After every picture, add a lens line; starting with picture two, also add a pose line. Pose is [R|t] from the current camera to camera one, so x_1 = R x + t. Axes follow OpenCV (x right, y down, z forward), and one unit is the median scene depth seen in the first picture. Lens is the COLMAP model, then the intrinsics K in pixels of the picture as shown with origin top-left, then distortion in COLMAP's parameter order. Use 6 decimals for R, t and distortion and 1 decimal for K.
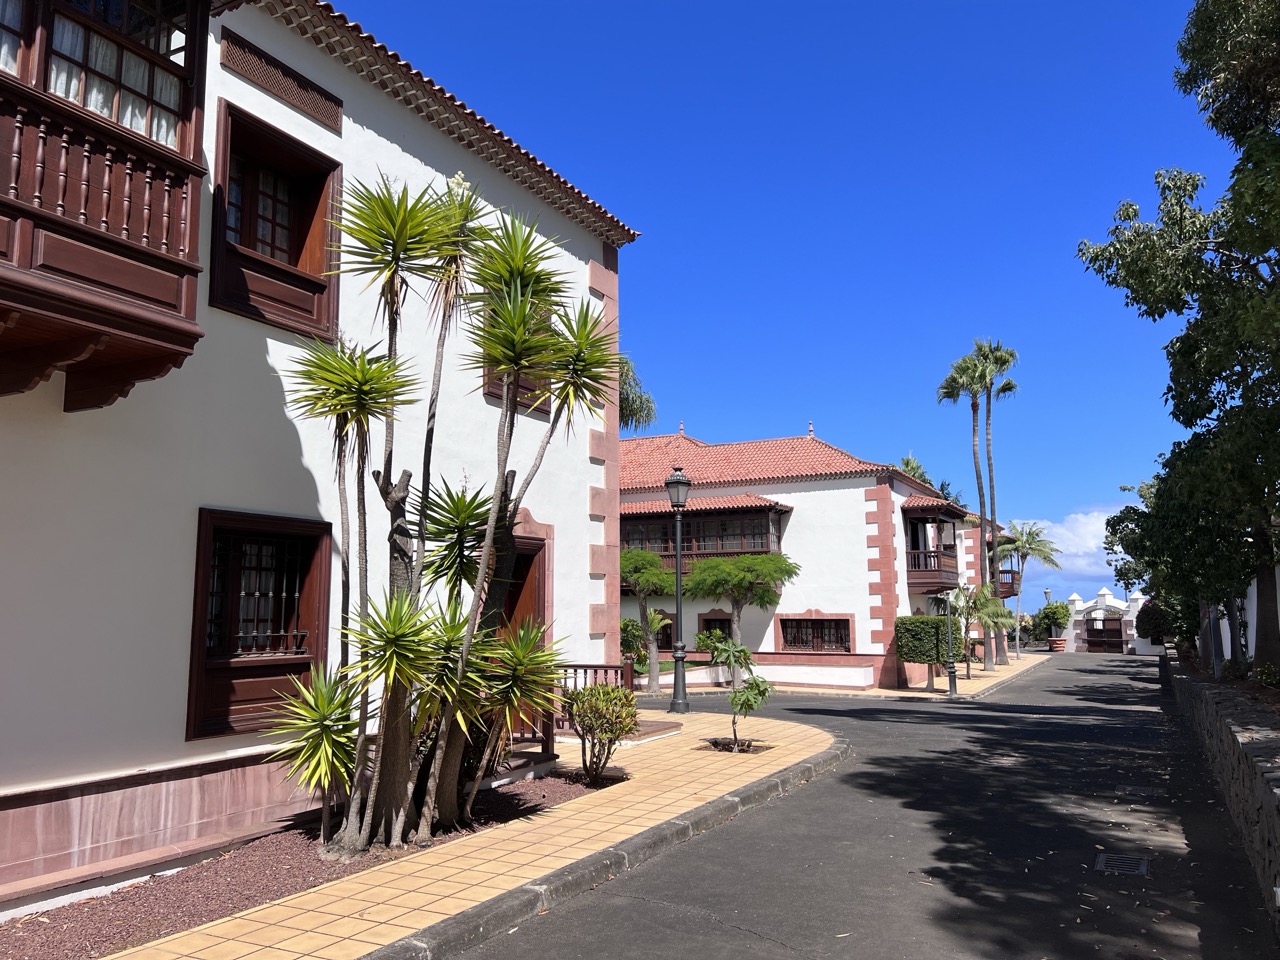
lens RADIAL K [[960.8, 0, 638.3], [0, 960.8, 475.2], [0, 0, 1]] dist [-0.040532, -0.004215]
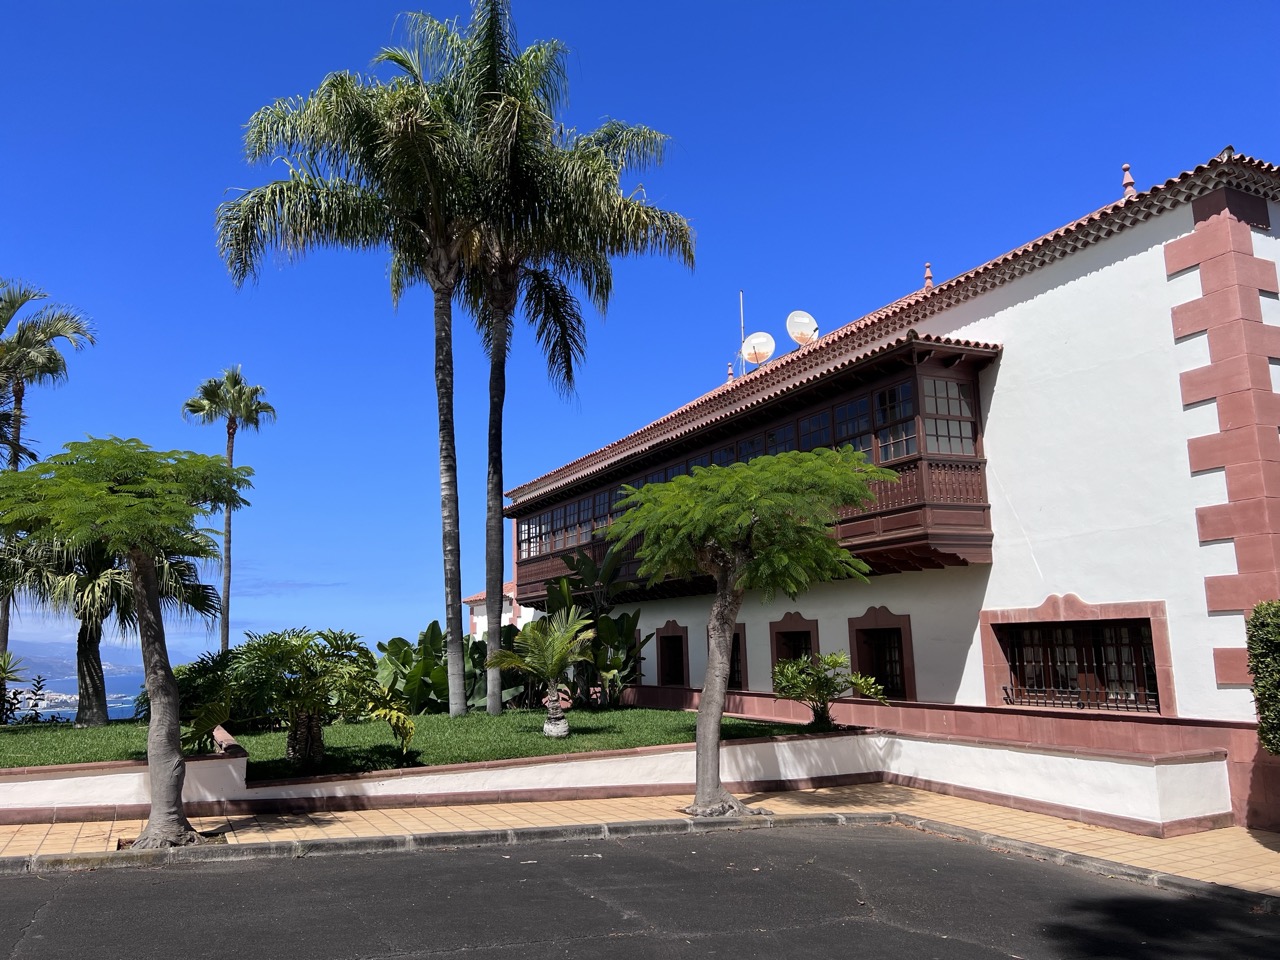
lens RADIAL K [[960.8, 0, 642.6], [0, 960.8, 491.2], [0, 0, 1]] dist [-0.040532, -0.004215]
pose [[0.807456, -0.105332, -0.580448, 0.270767], [0.099932, 0.994133, -0.041387, 0.097732], [0.581402, -0.024587, 0.813245, 0.598963]]
